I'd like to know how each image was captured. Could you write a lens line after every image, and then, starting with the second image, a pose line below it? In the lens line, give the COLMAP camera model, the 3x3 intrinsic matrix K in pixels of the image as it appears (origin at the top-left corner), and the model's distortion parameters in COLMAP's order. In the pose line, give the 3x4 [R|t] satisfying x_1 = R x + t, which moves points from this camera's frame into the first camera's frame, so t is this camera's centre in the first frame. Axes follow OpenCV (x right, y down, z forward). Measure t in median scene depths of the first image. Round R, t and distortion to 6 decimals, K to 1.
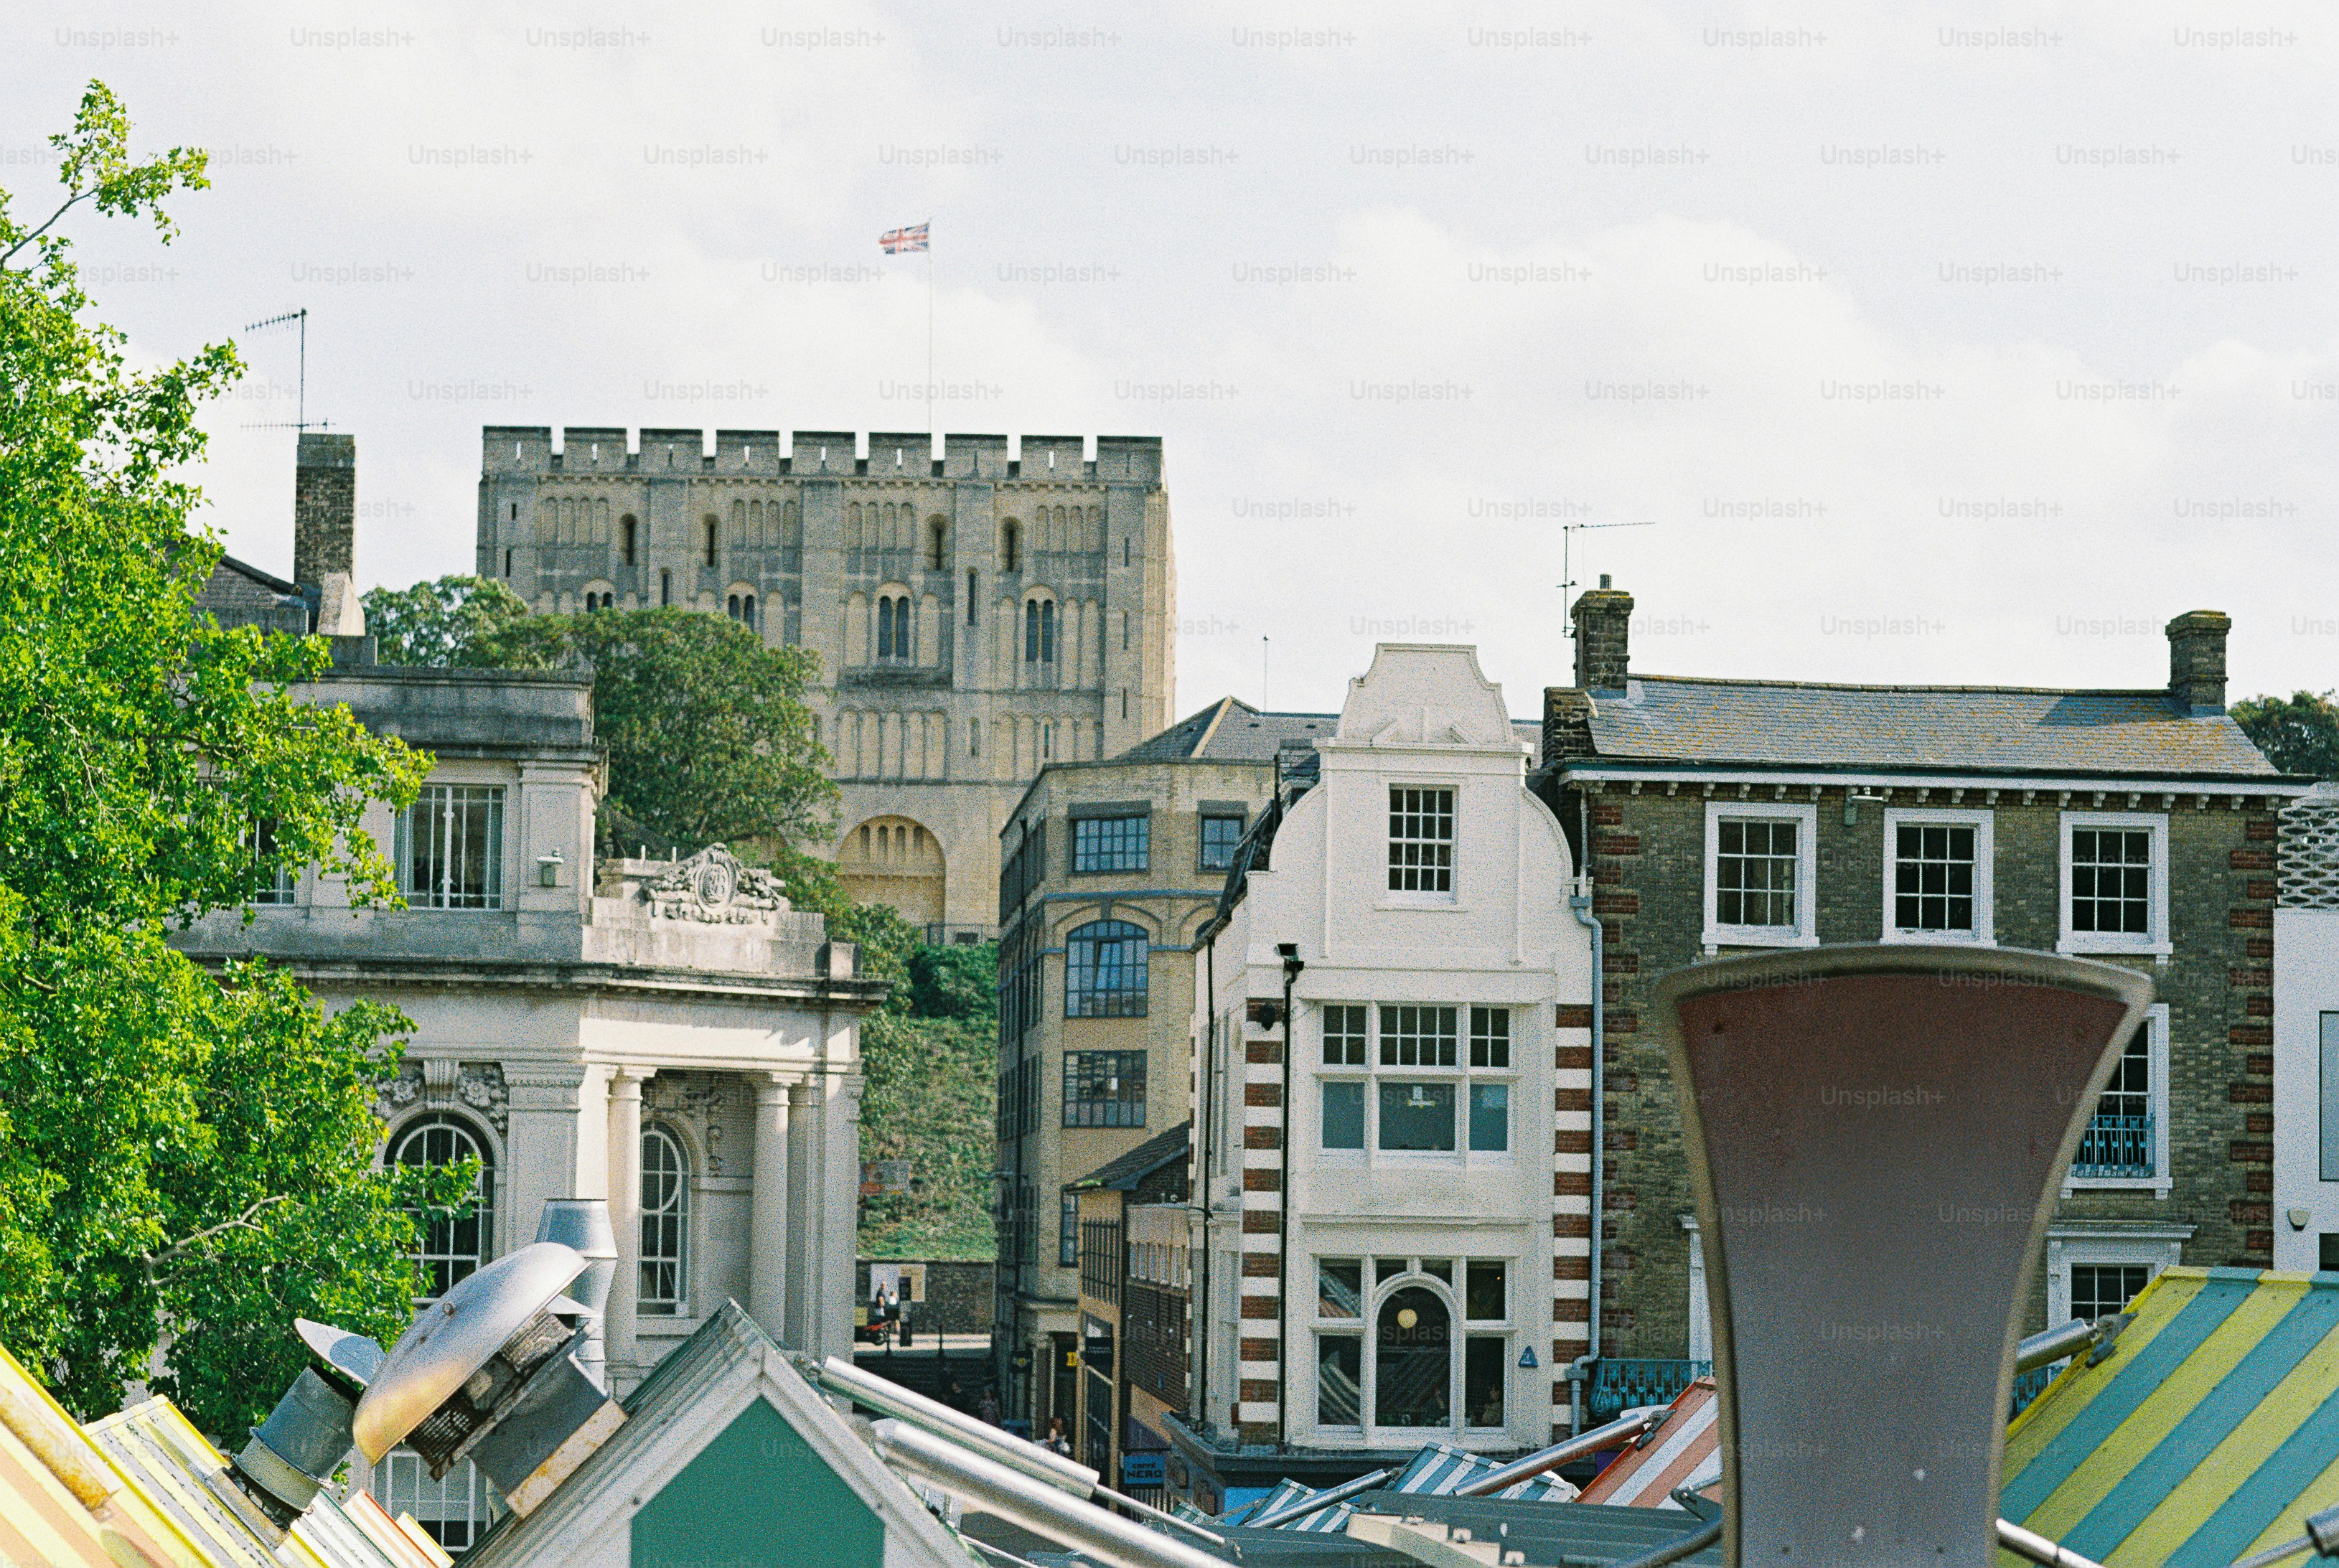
lens RADIAL K [[5608.9, 0, 1169.5], [0, 5608.9, 784.0], [0, 0, 1]] dist [0.038529, -0.294663]
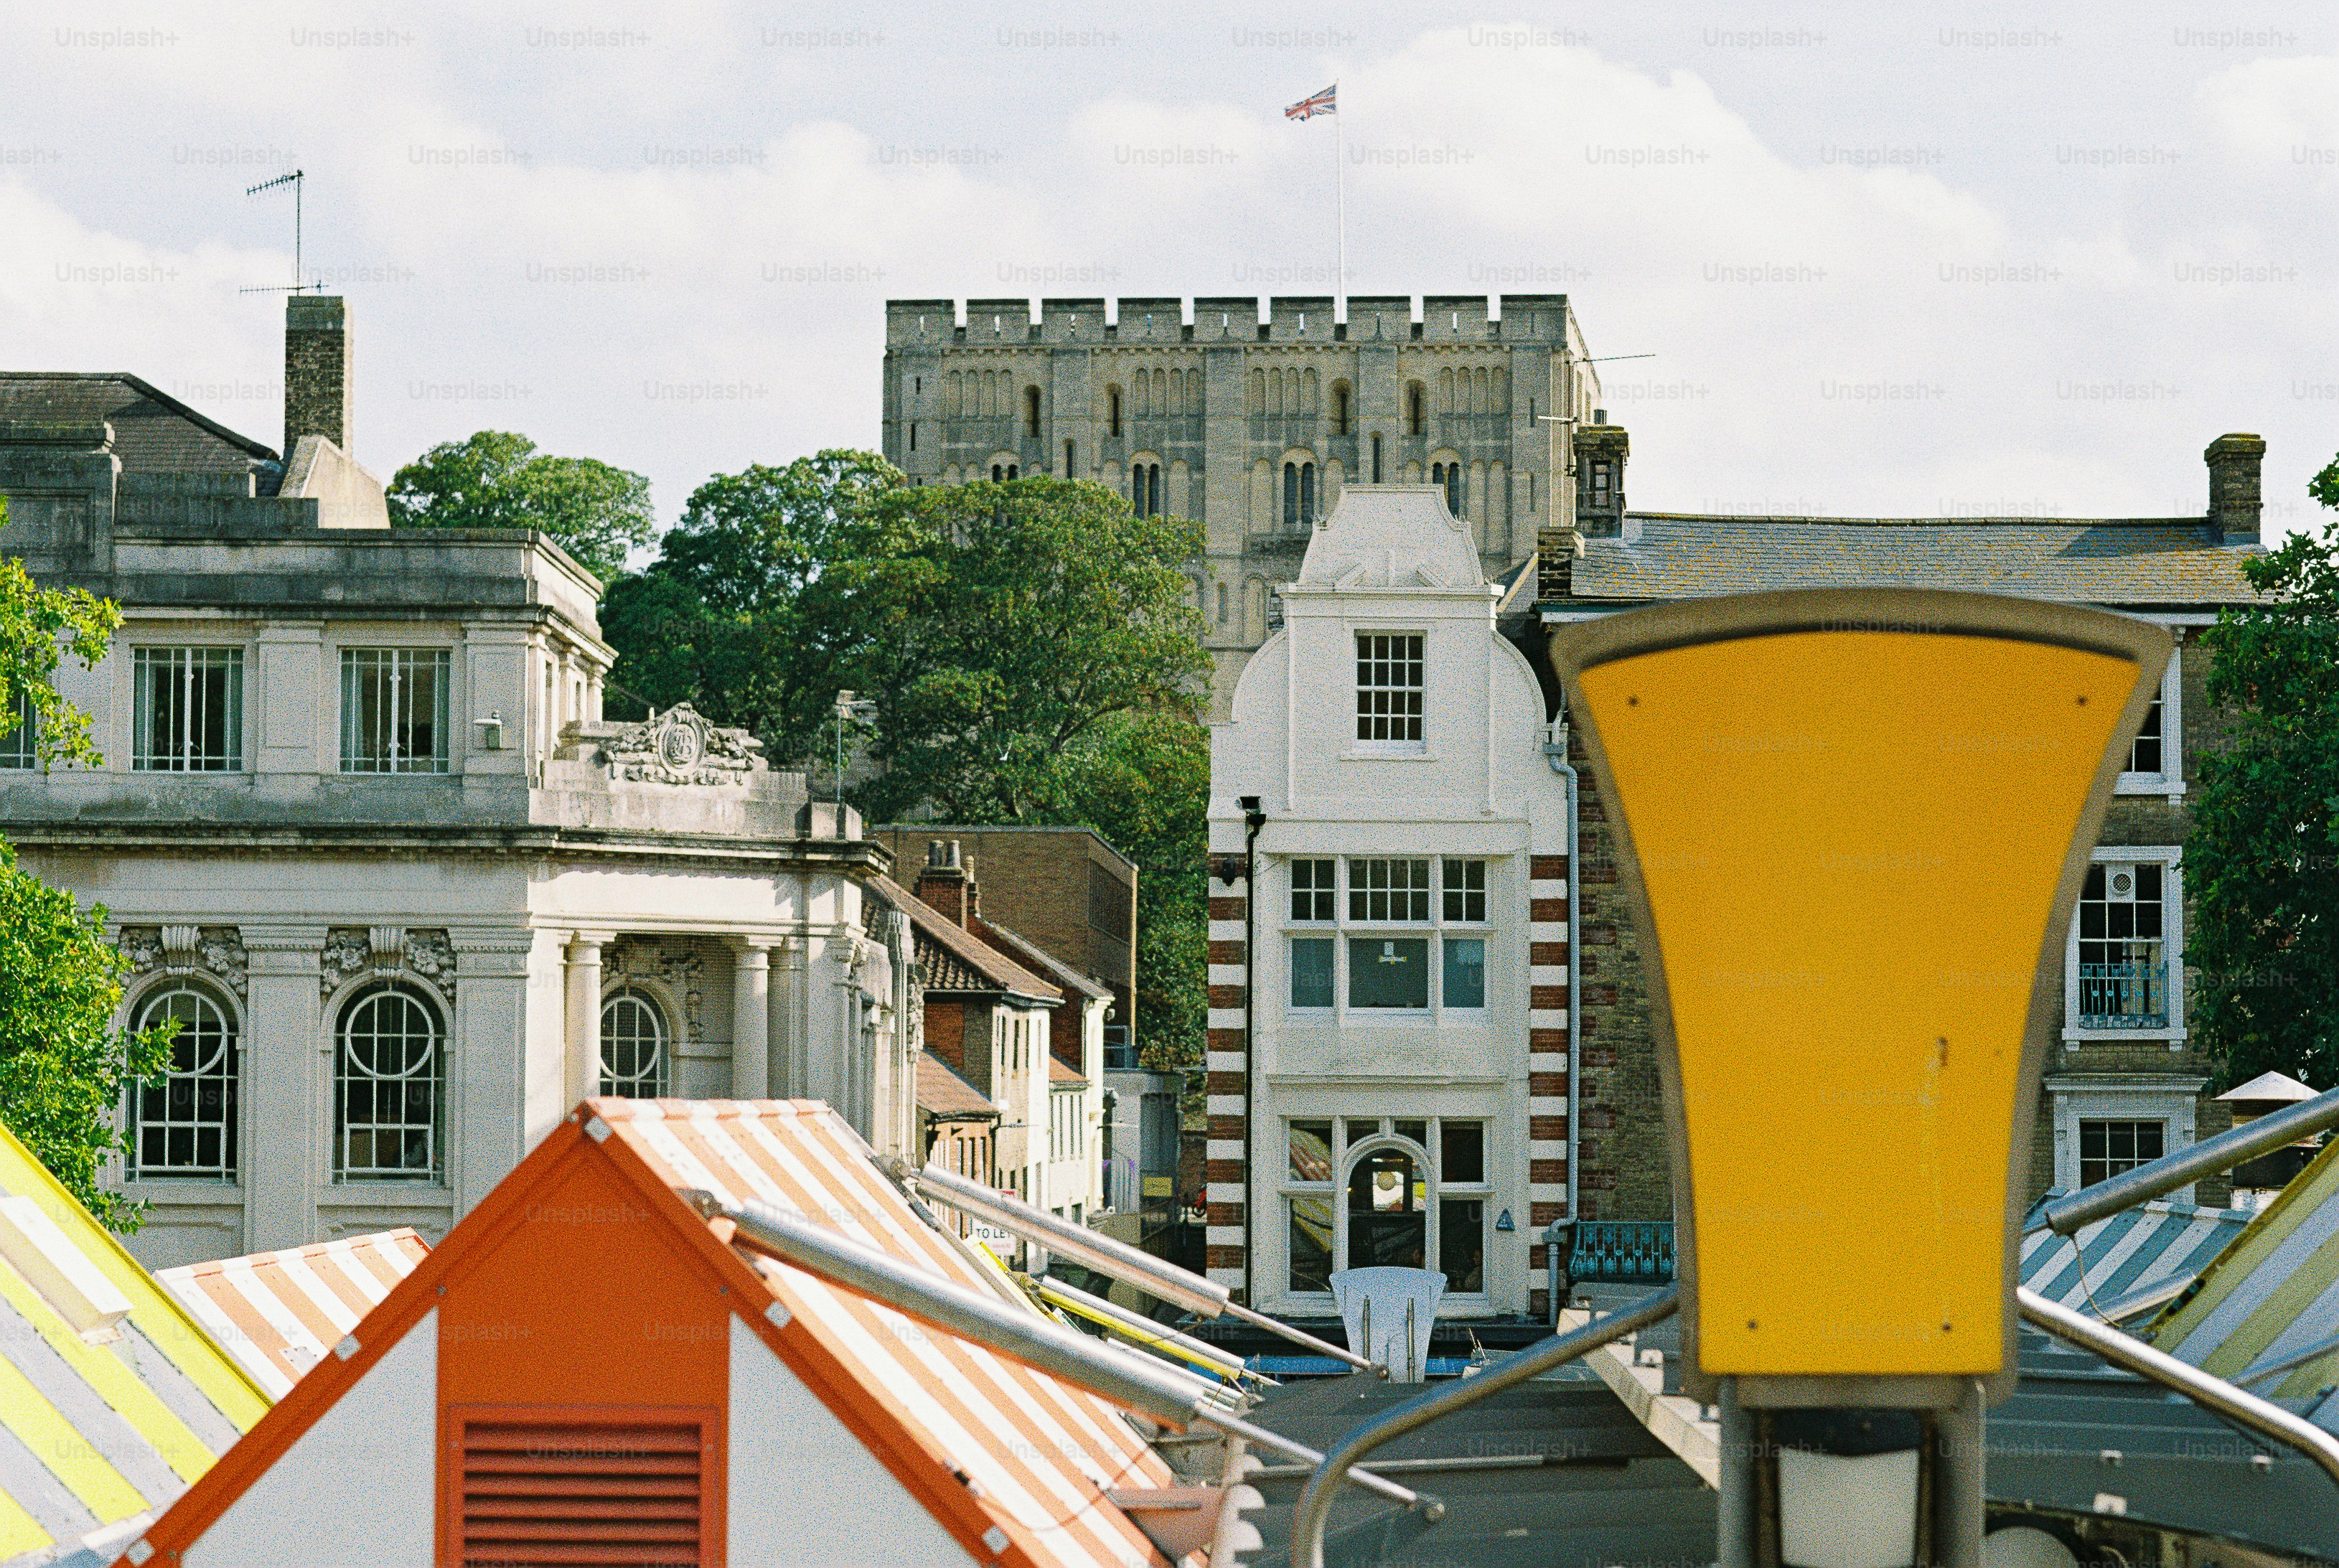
lens RADIAL K [[5608.9, 0, 1169.5], [0, 5608.9, 784.0], [0, 0, 1]] dist [0.038529, -0.294663]
pose [[0.994234, -0.014887, -0.106193, 0.109420], [0.017287, 0.999615, 0.021713, 0.004941], [0.105829, -0.023423, 0.994108, 0.033830]]
